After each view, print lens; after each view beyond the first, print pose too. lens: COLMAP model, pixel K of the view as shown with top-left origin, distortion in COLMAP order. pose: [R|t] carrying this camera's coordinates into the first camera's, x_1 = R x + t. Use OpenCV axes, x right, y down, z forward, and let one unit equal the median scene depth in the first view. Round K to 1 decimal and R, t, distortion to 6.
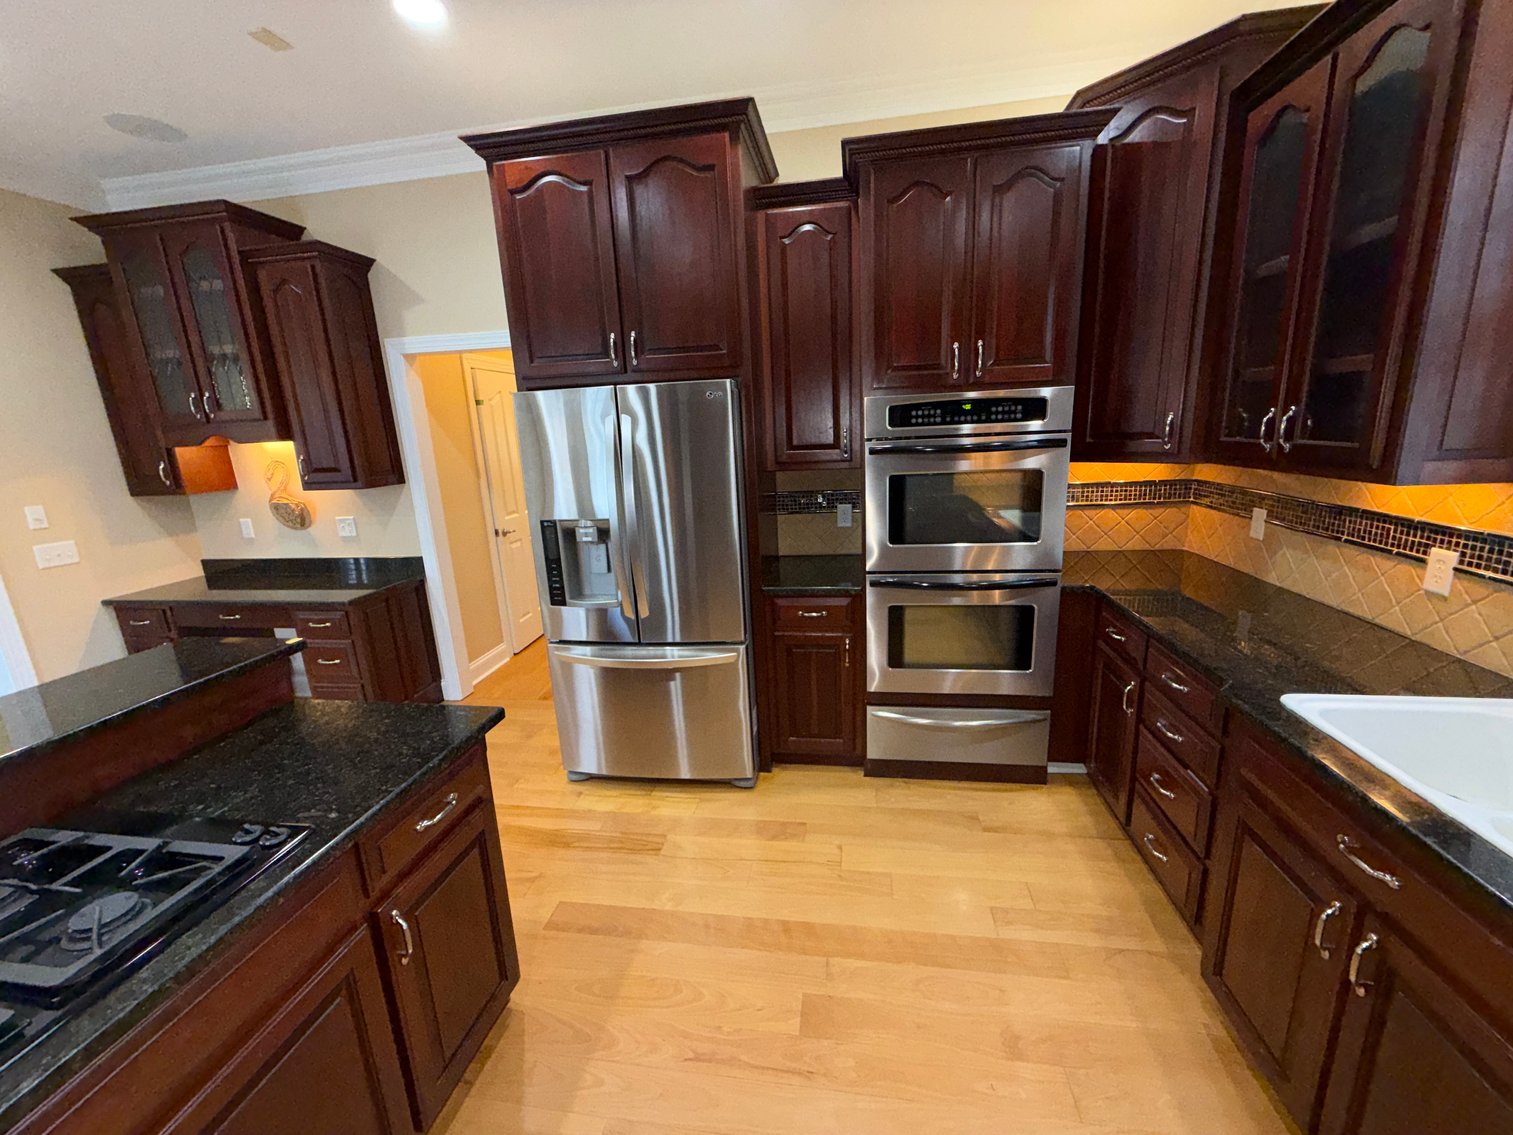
lens RADIAL K [[603.5, 0, 748.0], [0, 603.5, 571.0], [0, 0, 1]] dist [0.005636, -0.001283]
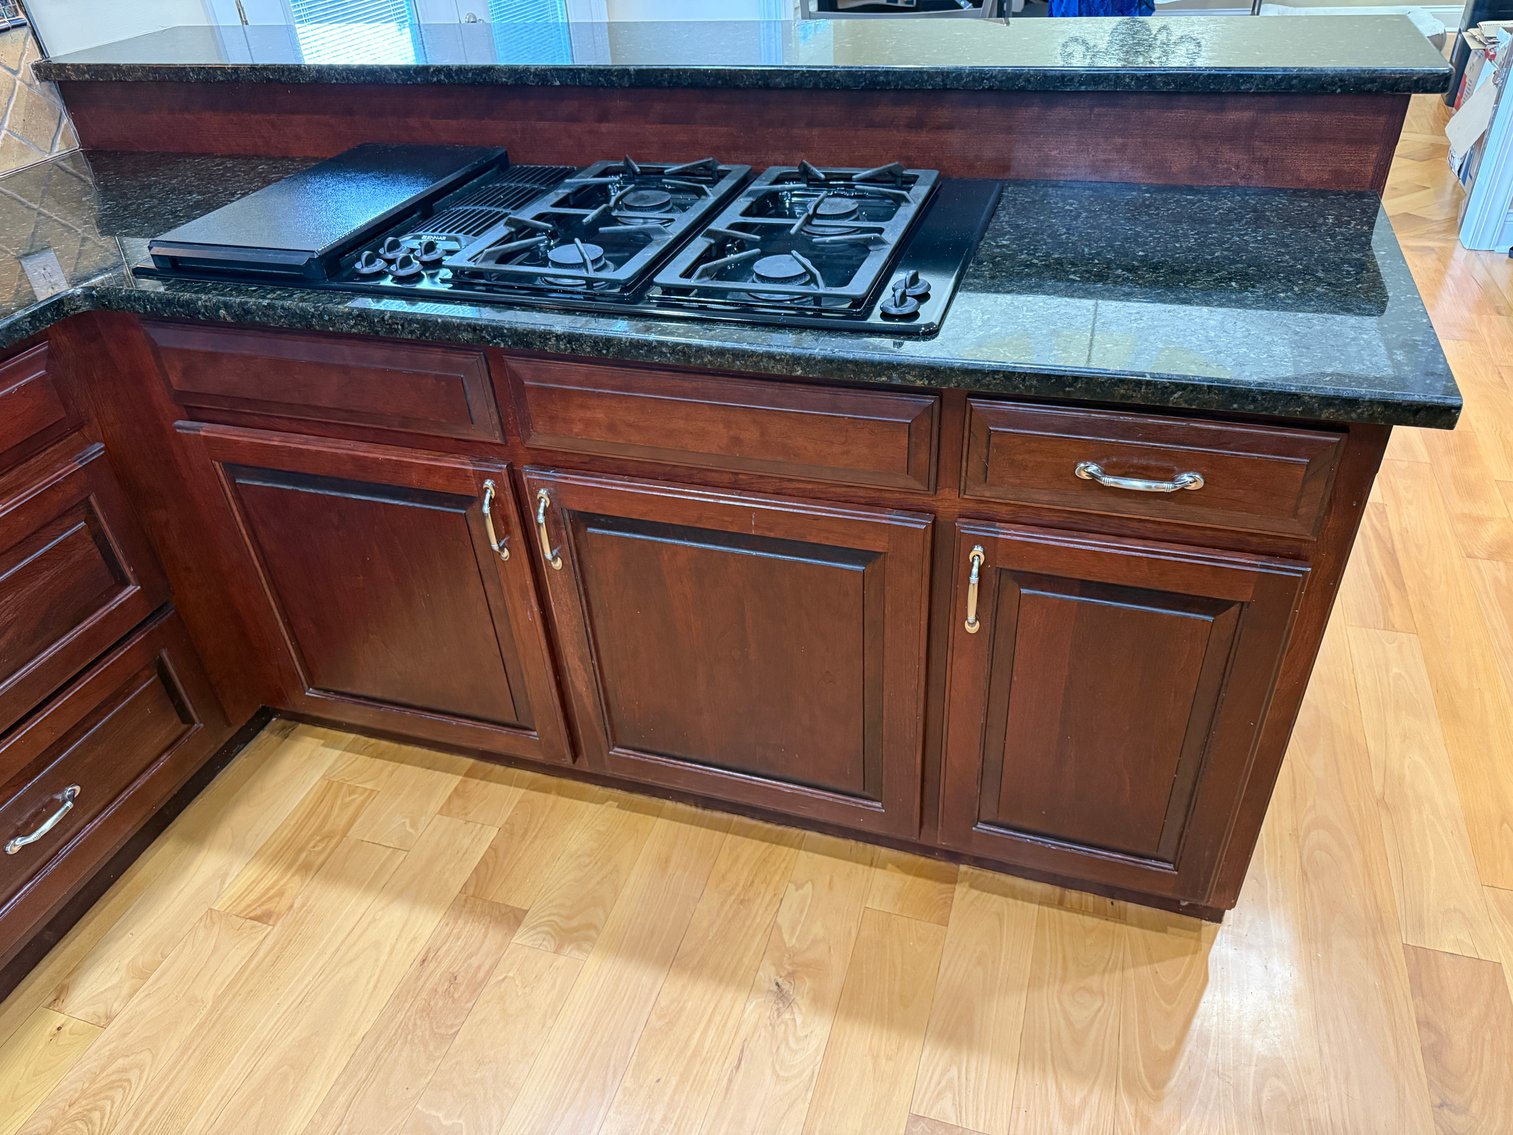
lens RADIAL K [[1076.3, 0, 753.4], [0, 1076.3, 570.6], [0, 0, 1]] dist [-0.004810, -0.005928]
pose [[-0.151101, 0.619609, -0.770229, 0.186141], [-0.163201, 0.752847, 0.637642, -0.031246], [0.974953, 0.222050, -0.012635, 0.583764]]
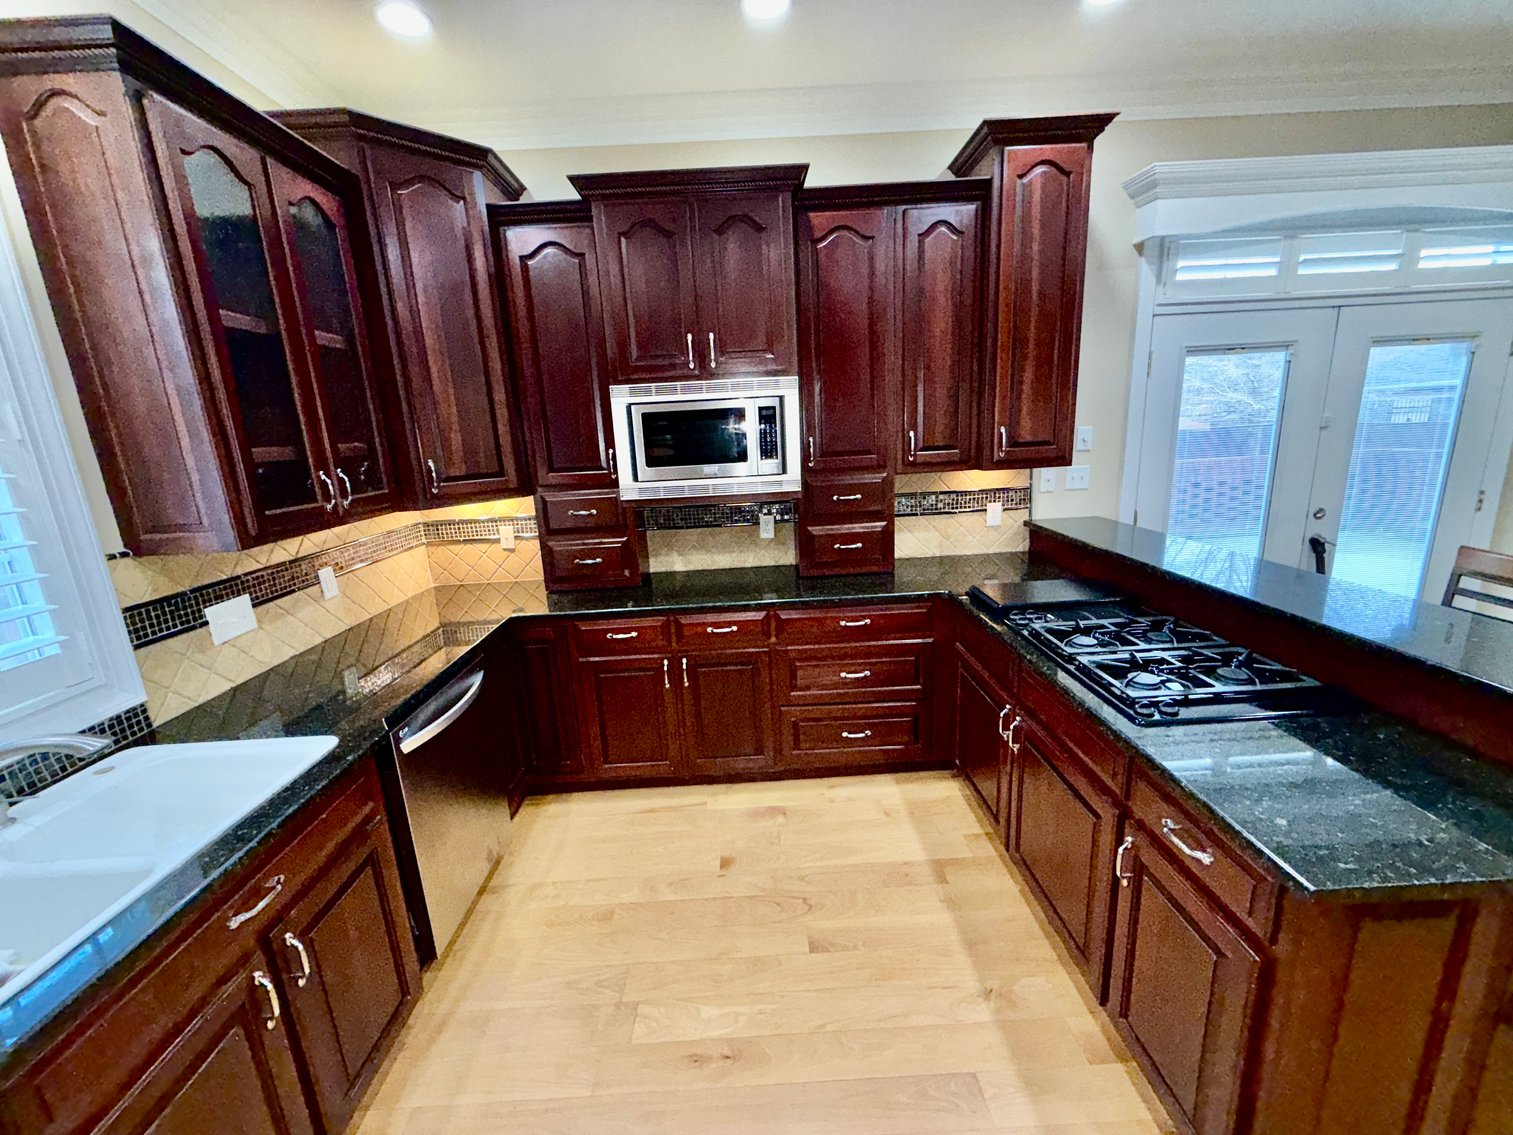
lens RADIAL K [[603.5, 0, 755.8], [0, 603.5, 567.7], [0, 0, 1]] dist [0.005636, -0.001283]
pose [[-0.978445, 0.135732, -0.155634, 0.154507], [0.051250, 0.889677, 0.453704, -0.318762], [0.200047, 0.435948, -0.877457, 1.185125]]
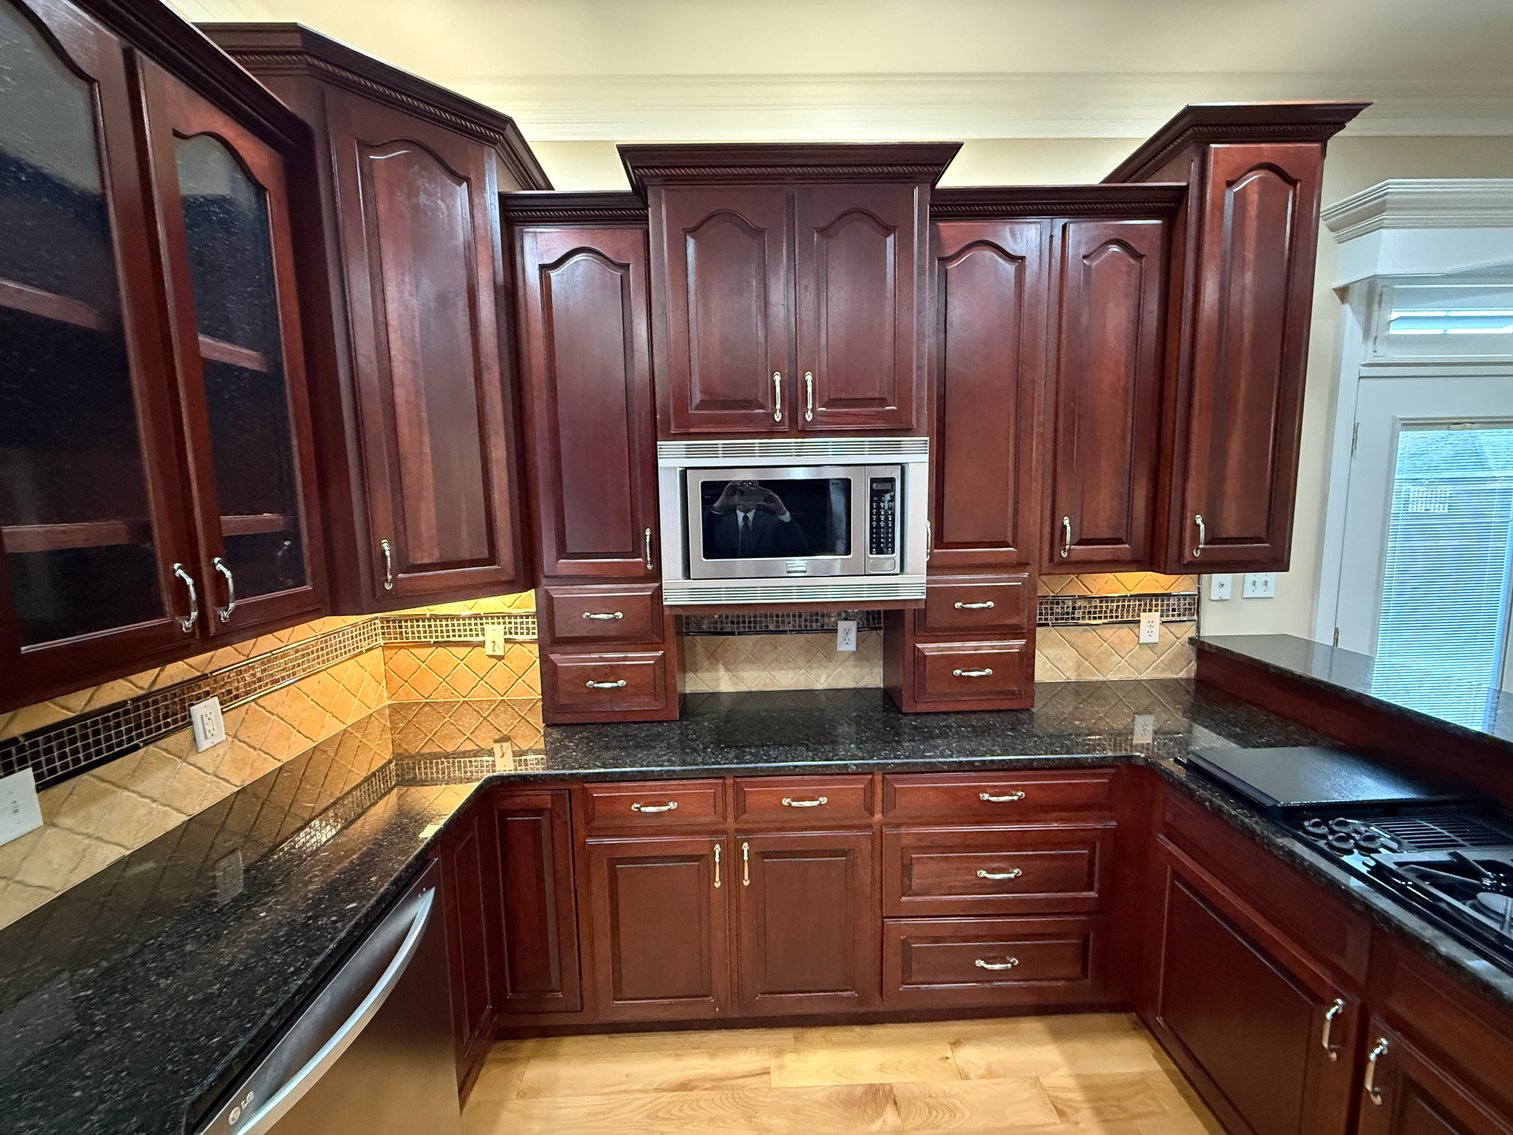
lens RADIAL K [[603.5, 0, 756.0], [0, 603.5, 568.3], [0, 0, 1]] dist [0.005636, -0.001283]
pose [[-0.980102, 0.088304, -0.177768, 0.248206], [0.019771, 0.934570, 0.355230, -0.225018], [0.197505, 0.344647, -0.917720, 0.684642]]
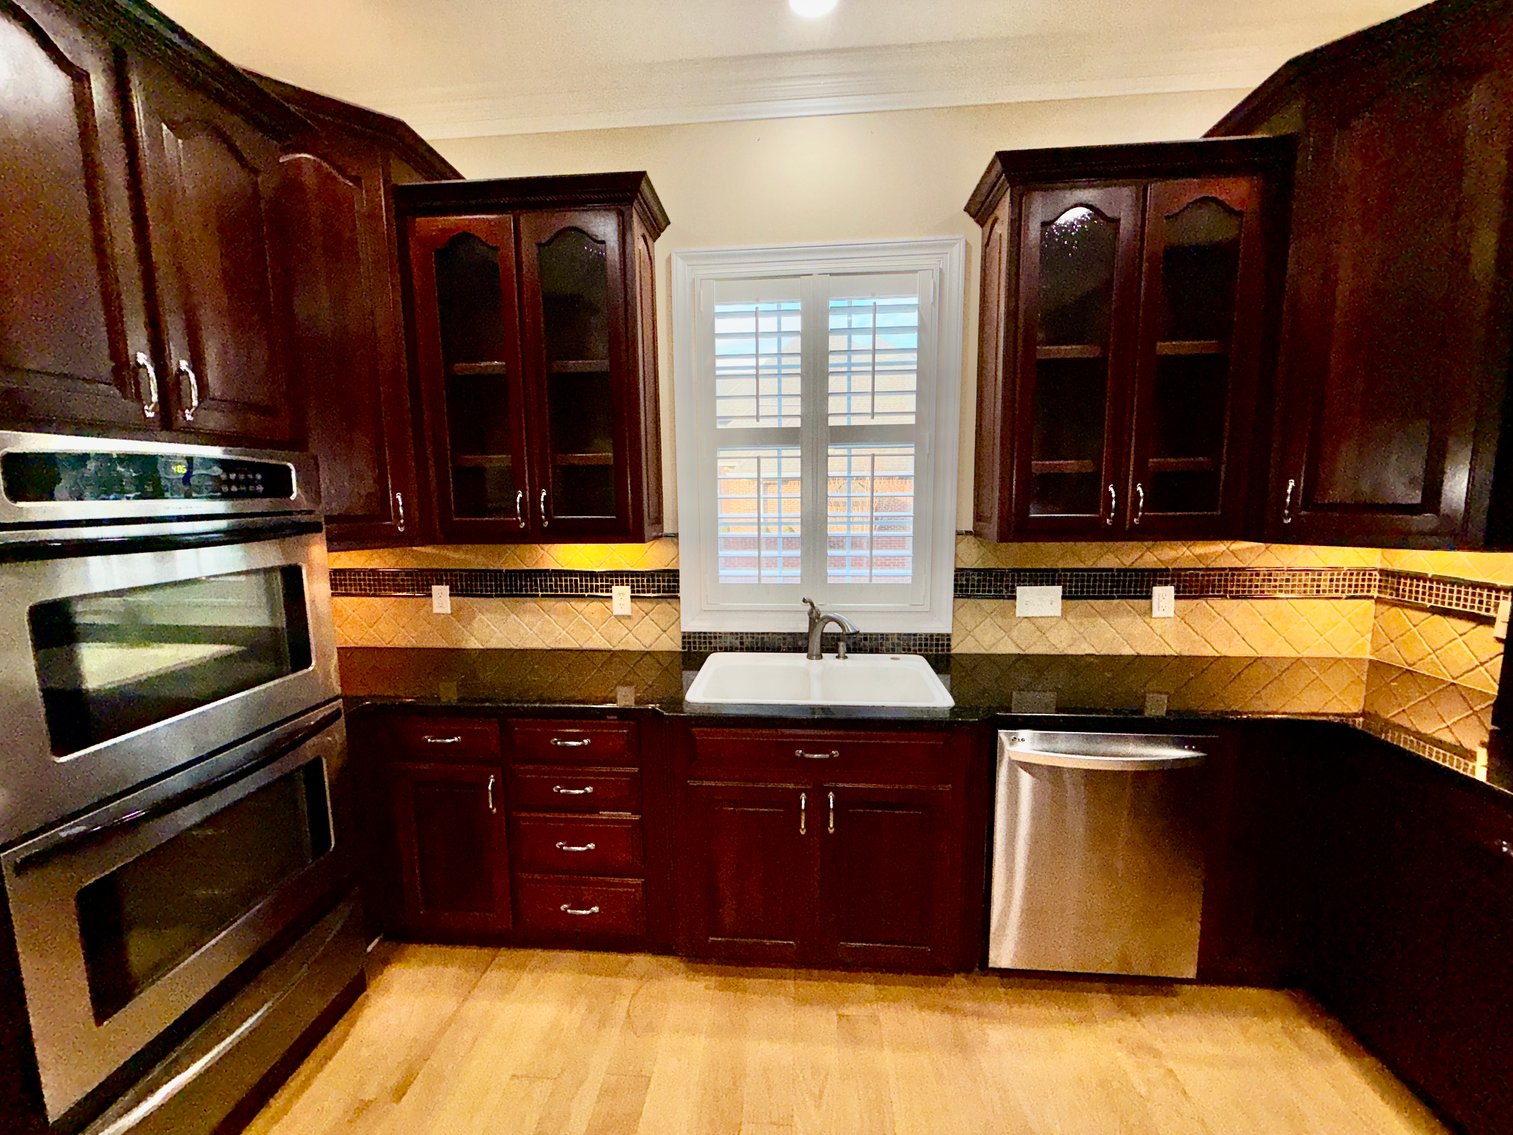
lens RADIAL K [[603.5, 0, 760.8], [0, 603.5, 570.3], [0, 0, 1]] dist [0.005636, -0.001283]
pose [[-0.085420, -0.084521, 0.992754, -0.349511], [0.249190, 0.962917, 0.103421, -0.134078], [-0.964680, 0.256218, -0.061191, 0.704684]]
